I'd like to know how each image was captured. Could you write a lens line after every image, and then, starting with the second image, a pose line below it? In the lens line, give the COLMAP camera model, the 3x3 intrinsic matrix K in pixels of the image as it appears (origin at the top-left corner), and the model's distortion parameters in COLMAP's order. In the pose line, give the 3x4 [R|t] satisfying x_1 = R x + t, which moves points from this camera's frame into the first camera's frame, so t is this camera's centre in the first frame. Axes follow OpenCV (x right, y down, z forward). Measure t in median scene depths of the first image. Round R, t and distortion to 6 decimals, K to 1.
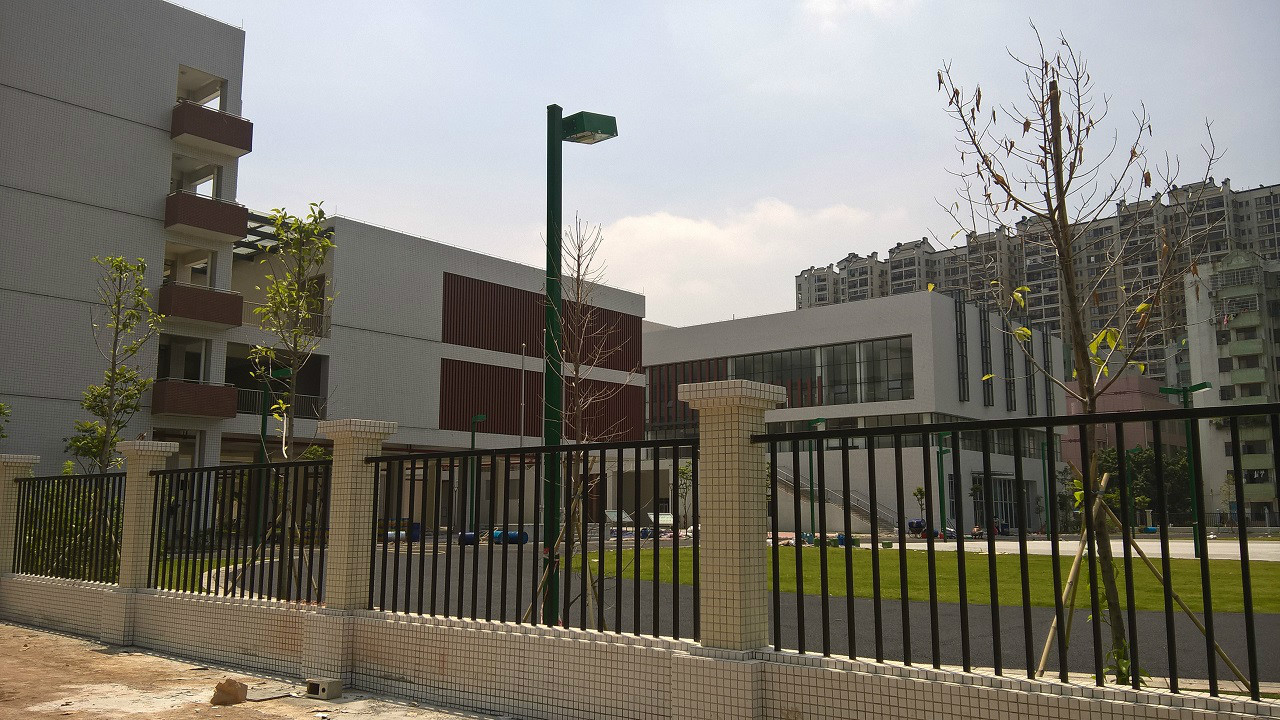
lens RADIAL K [[1007.5, 0, 640.0], [0, 1007.5, 360.0], [0, 0, 1]] dist [0.142652, -0.289062]
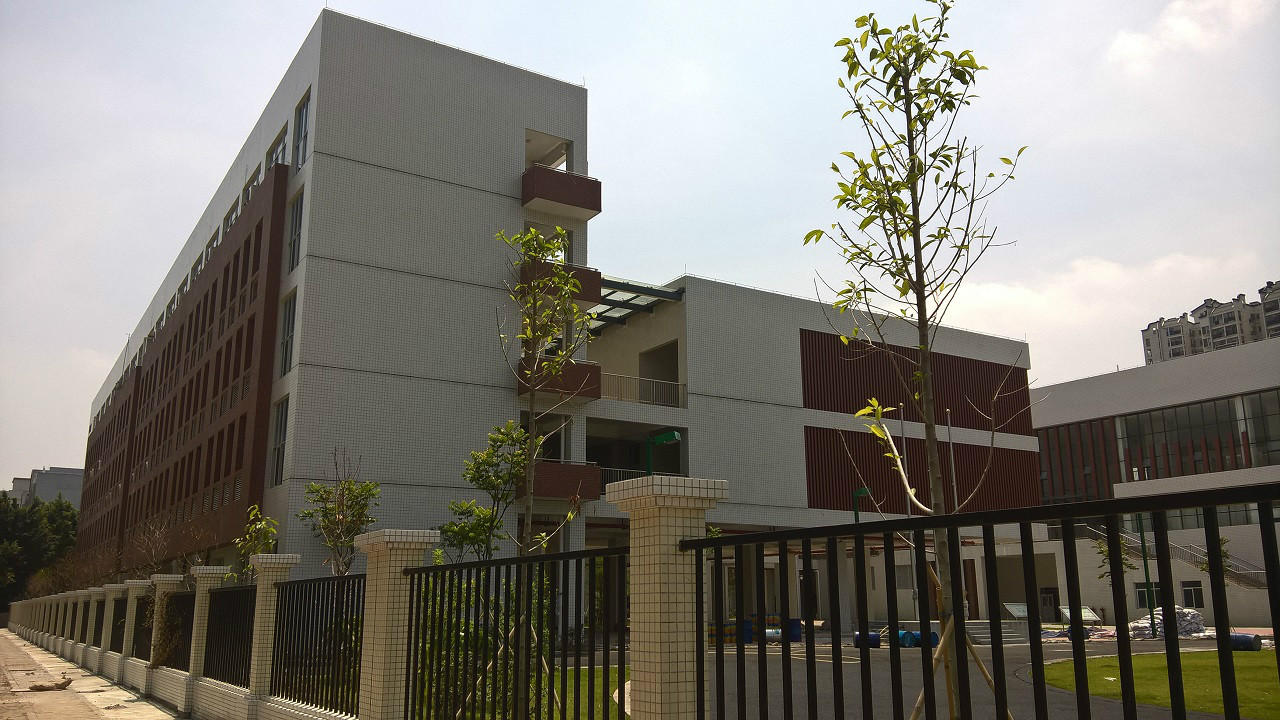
lens RADIAL K [[1007.5, 0, 640.0], [0, 1007.5, 360.0], [0, 0, 1]] dist [0.142652, -0.289062]
pose [[0.954569, -0.078208, -0.287543, -0.075530], [0.053759, 0.994309, -0.091972, 0.014206], [0.293099, 0.072336, 0.953342, 0.118470]]
